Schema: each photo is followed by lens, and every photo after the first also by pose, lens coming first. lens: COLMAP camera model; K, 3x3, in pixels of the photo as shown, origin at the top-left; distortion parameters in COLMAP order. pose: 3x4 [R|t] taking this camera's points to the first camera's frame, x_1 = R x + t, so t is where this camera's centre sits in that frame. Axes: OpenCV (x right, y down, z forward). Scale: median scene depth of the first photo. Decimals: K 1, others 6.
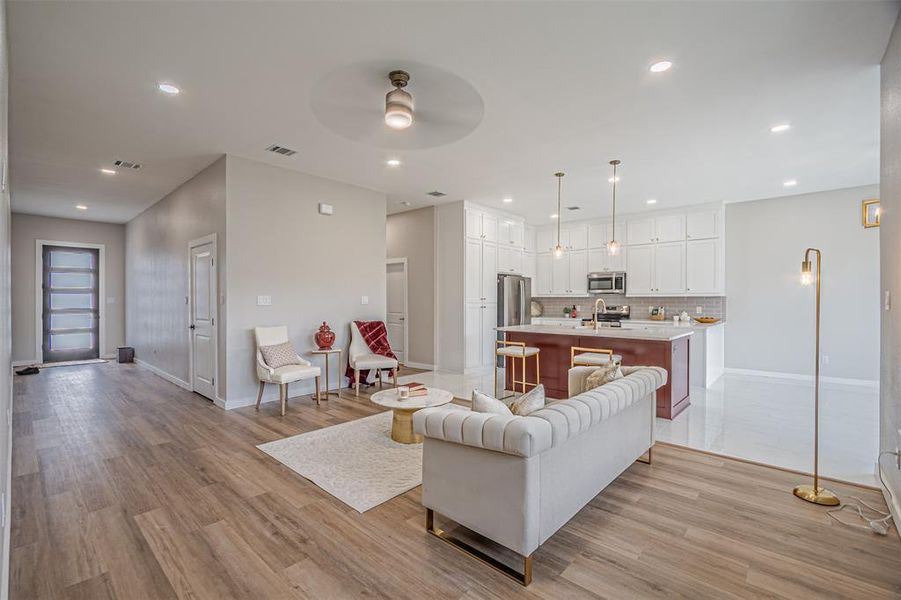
lens RADIAL K [[393.2, 0, 455.2], [0, 393.2, 295.5], [0, 0, 1]] dist [-0.004126, 0.001880]
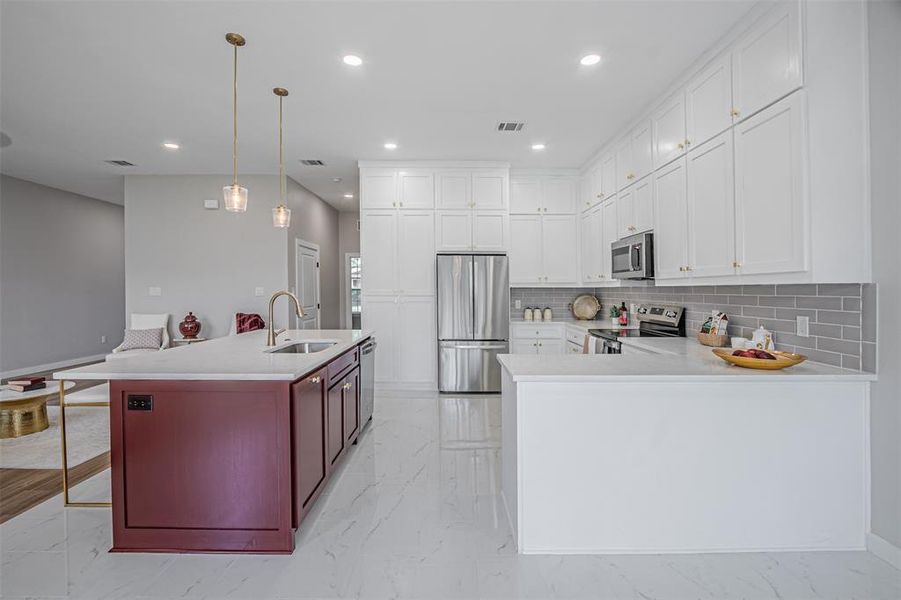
lens RADIAL K [[416.5, 0, 443.2], [0, 416.5, 291.5], [0, 0, 1]] dist [0.018292, -0.001644]
pose [[0.658213, 0.006017, -0.752808, 0.664973], [0.008746, 0.999839, 0.015638, -0.000197], [0.752781, -0.016877, 0.658055, 0.526680]]
